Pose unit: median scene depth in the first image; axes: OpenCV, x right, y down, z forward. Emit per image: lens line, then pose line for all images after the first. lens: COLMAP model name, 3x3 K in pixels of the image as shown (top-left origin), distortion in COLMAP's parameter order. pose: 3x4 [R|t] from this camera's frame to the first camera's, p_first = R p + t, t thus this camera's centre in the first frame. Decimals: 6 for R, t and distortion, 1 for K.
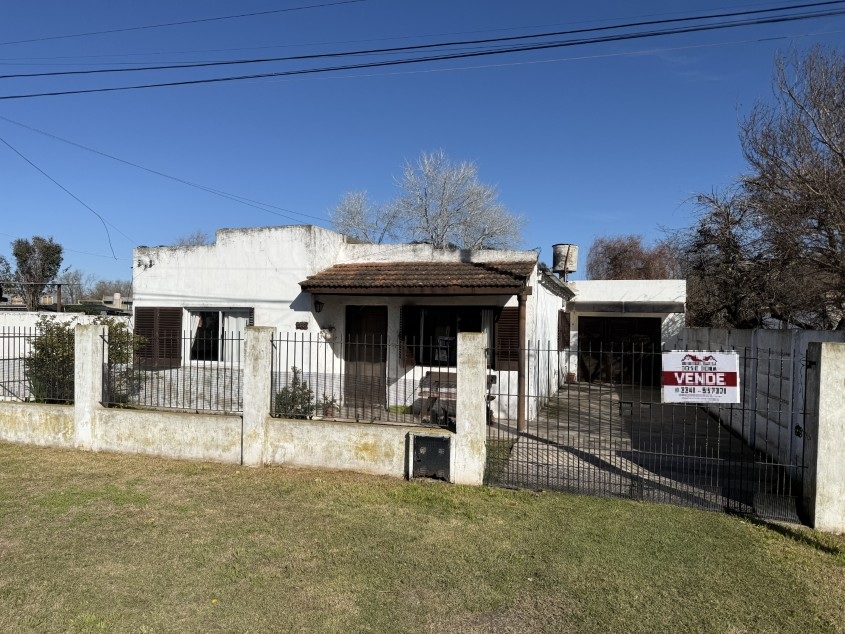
lens RADIAL K [[599.2, 0, 422.5], [0, 599.2, 317.0], [0, 0, 1]] dist [0.086172, -0.112785]
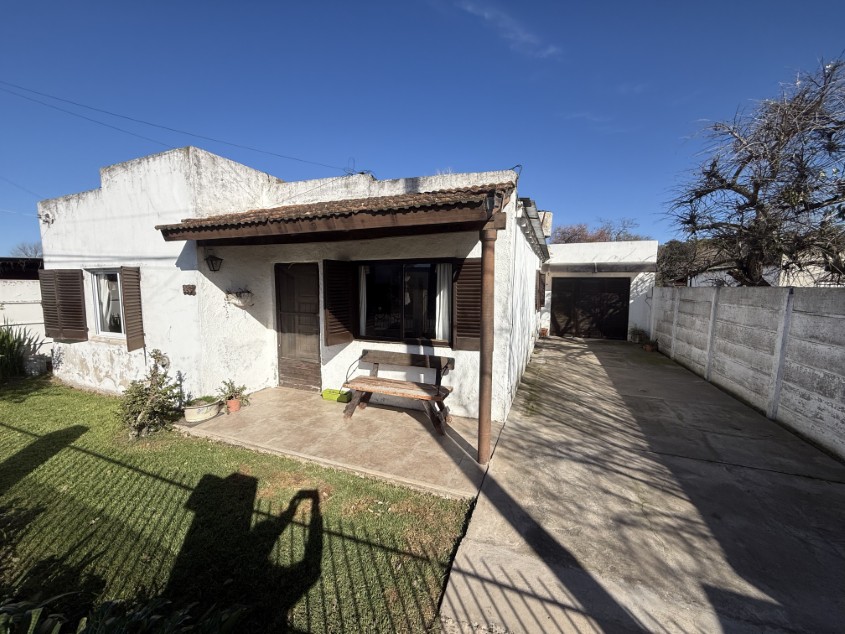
lens RADIAL K [[341.5, 0, 422.4], [0, 341.5, 319.1], [0, 0, 1]] dist [-0.001868, 0.000193]
pose [[0.997299, -0.006637, -0.073144, 0.111756], [0.014278, 0.994429, 0.104442, 0.010386], [0.072044, -0.105204, 0.991838, 0.588493]]
